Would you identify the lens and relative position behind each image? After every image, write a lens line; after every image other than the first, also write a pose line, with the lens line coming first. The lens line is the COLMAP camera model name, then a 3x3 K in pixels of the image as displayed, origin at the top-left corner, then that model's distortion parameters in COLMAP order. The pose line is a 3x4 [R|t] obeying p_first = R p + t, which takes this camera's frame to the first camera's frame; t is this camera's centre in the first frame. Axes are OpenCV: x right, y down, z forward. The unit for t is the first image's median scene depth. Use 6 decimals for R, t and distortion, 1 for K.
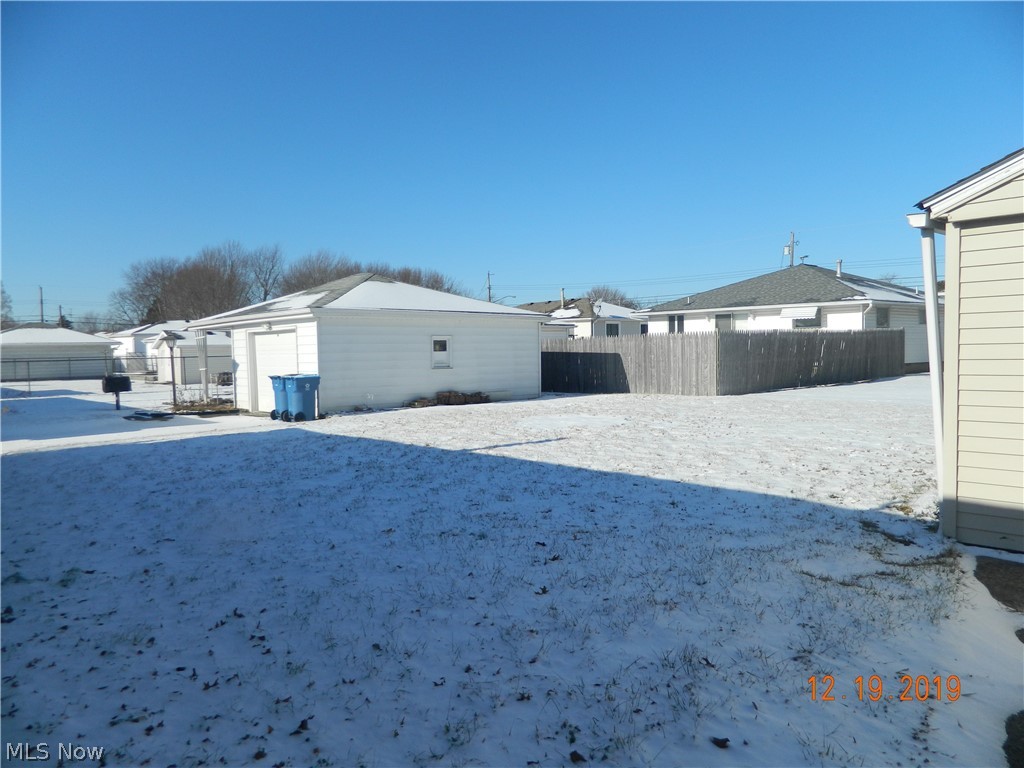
lens RADIAL K [[761.1, 0, 512.0], [0, 761.1, 384.0], [0, 0, 1]] dist [0.004078, -0.004757]
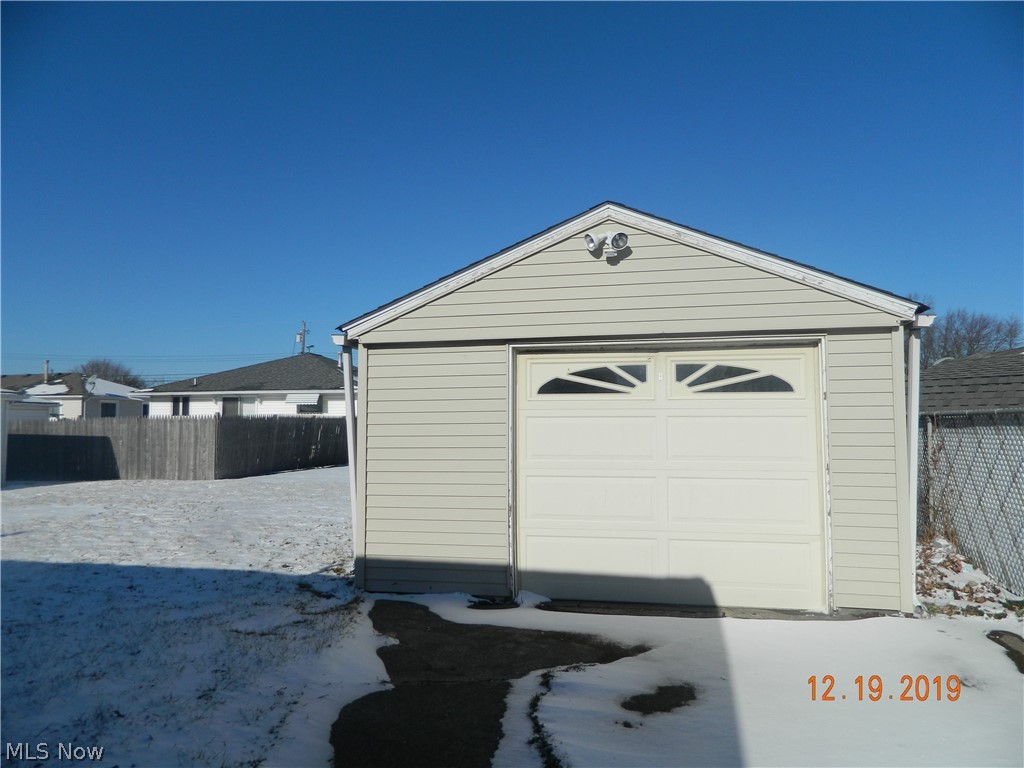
lens RADIAL K [[761.1, 0, 512.0], [0, 761.1, 384.0], [0, 0, 1]] dist [0.004078, -0.004757]
pose [[0.818193, 0.044255, 0.573239, 0.028563], [0.017524, 0.994650, -0.101802, -0.003224], [-0.574677, 0.093340, 0.813040, -0.160850]]
